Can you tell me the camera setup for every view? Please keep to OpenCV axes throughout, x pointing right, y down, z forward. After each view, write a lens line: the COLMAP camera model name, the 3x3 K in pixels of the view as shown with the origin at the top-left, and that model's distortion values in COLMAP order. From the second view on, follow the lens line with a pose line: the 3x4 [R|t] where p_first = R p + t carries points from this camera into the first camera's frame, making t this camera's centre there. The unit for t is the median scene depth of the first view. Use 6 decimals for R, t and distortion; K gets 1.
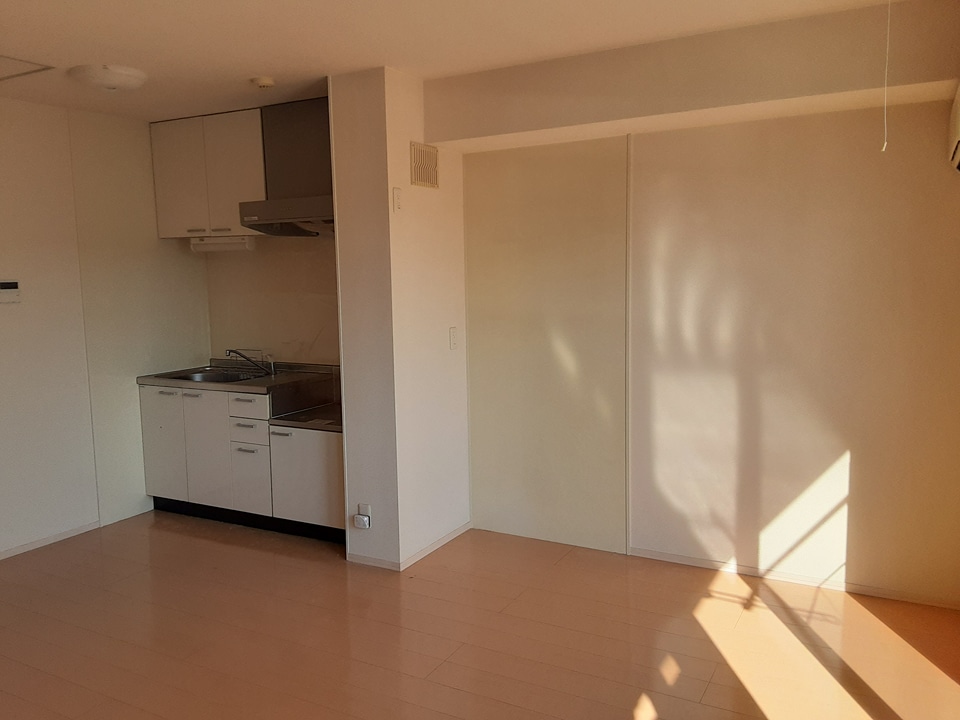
lens RADIAL K [[755.9, 0, 480.0], [0, 755.9, 360.0], [0, 0, 1]] dist [0.070779, -0.085011]
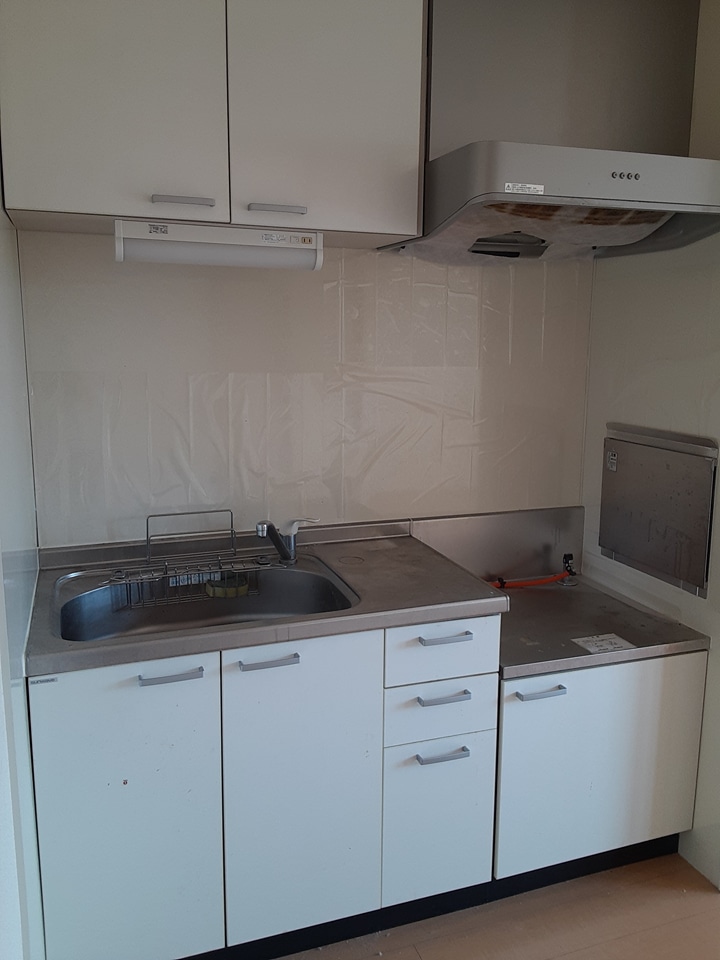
lens RADIAL K [[755.9, 0, 358.6], [0, 755.9, 467.4], [0, 0, 1]] dist [0.070779, -0.085011]
pose [[0.674735, -0.109706, 0.729862, -0.597399], [0.065816, 0.993895, 0.088548, -0.075220], [-0.735120, -0.011710, 0.677836, 0.716328]]
